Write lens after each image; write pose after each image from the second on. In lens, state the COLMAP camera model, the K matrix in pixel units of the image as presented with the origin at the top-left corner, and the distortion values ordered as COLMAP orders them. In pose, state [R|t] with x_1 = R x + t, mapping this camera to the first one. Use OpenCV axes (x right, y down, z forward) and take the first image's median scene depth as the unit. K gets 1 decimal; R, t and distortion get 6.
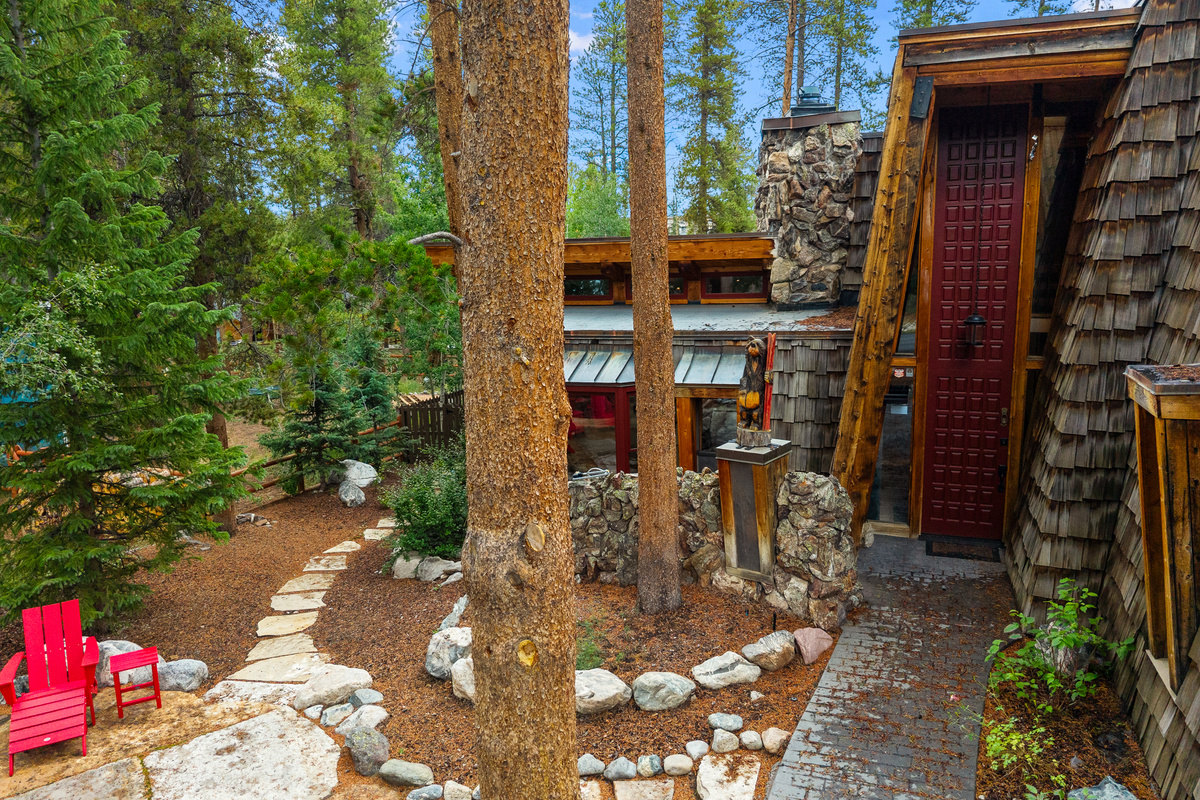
lens RADIAL K [[726.6, 0, 592.7], [0, 726.6, 402.8], [0, 0, 1]] dist [0.025333, -0.006351]
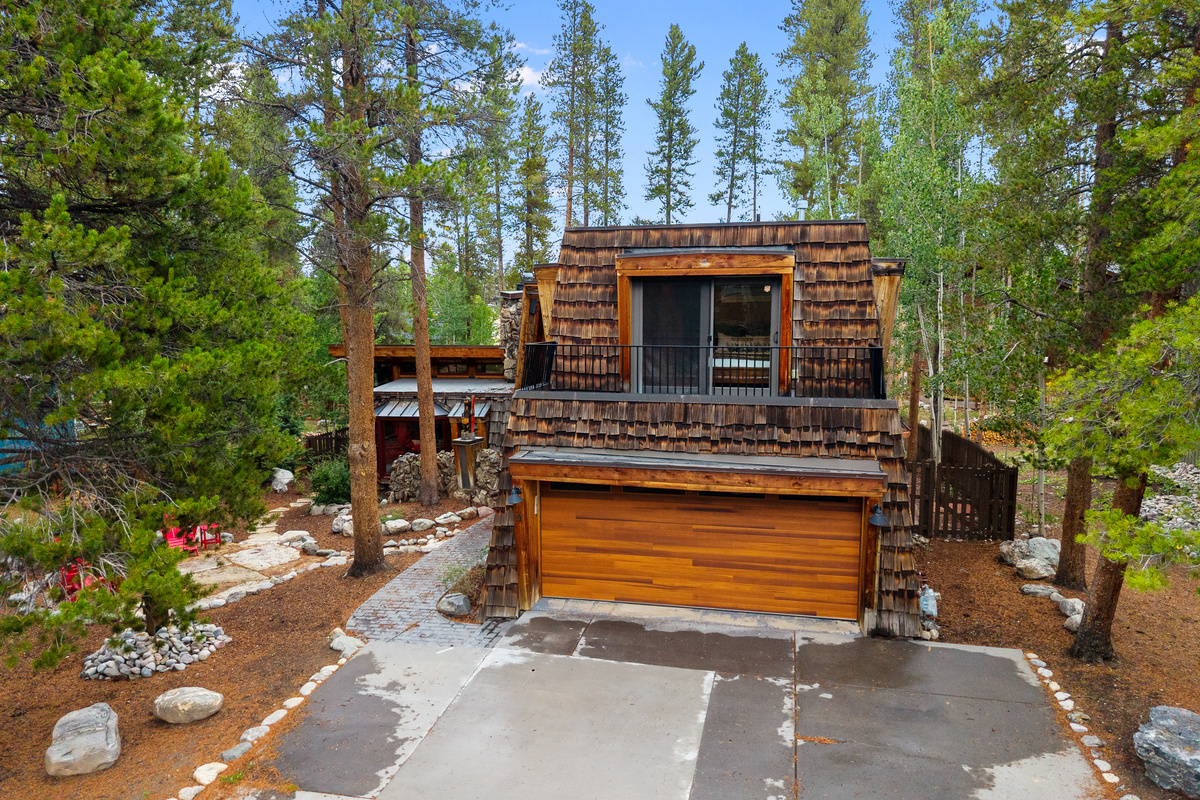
lens RADIAL K [[726.6, 0, 597.1], [0, 726.6, 401.5], [0, 0, 1]] dist [0.025333, -0.006351]
pose [[0.988404, -0.001494, 0.151839, 0.278581], [0.012025, 0.997581, -0.068467, 0.104926], [-0.151369, 0.069499, 0.986031, -1.567112]]
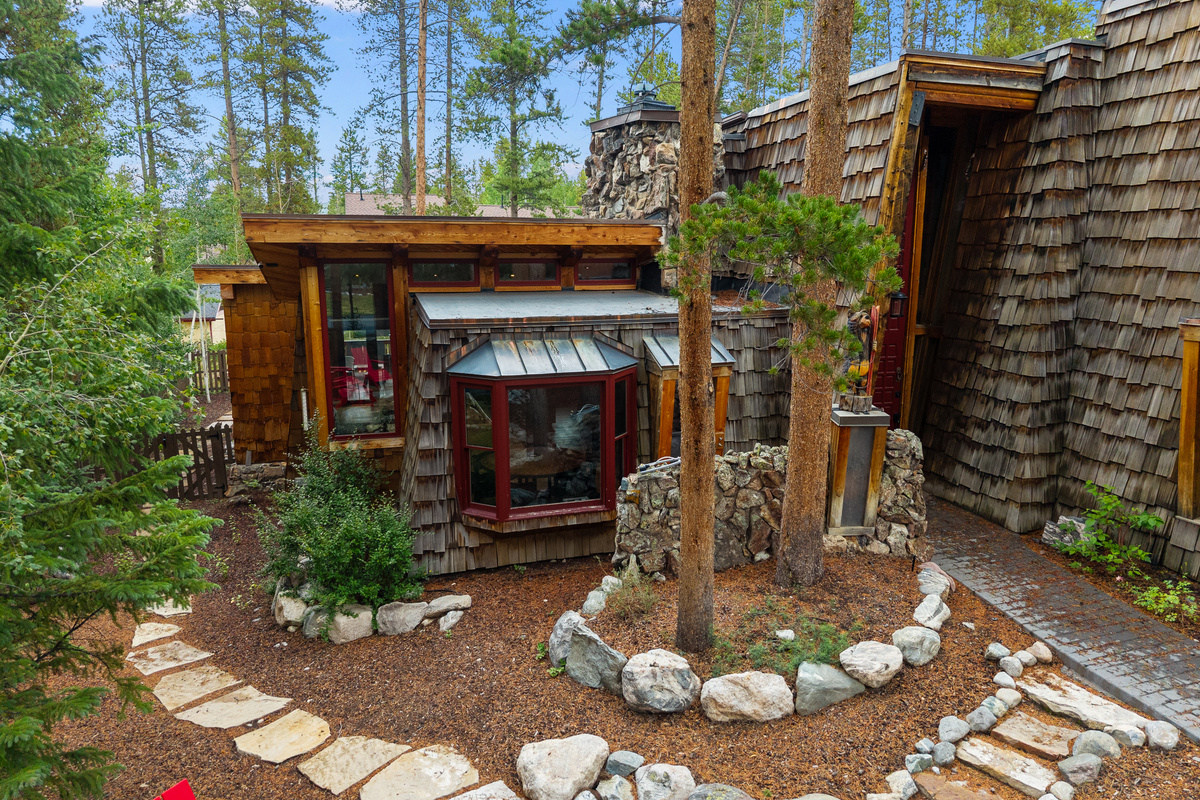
lens RADIAL K [[726.6, 0, 594.5], [0, 726.6, 402.5], [0, 0, 1]] dist [0.025333, -0.006351]
pose [[0.831721, -0.090686, 0.547738, -0.682726], [0.089677, 0.995558, 0.028658, -0.019489], [-0.547904, 0.025284, 0.836159, 0.297477]]
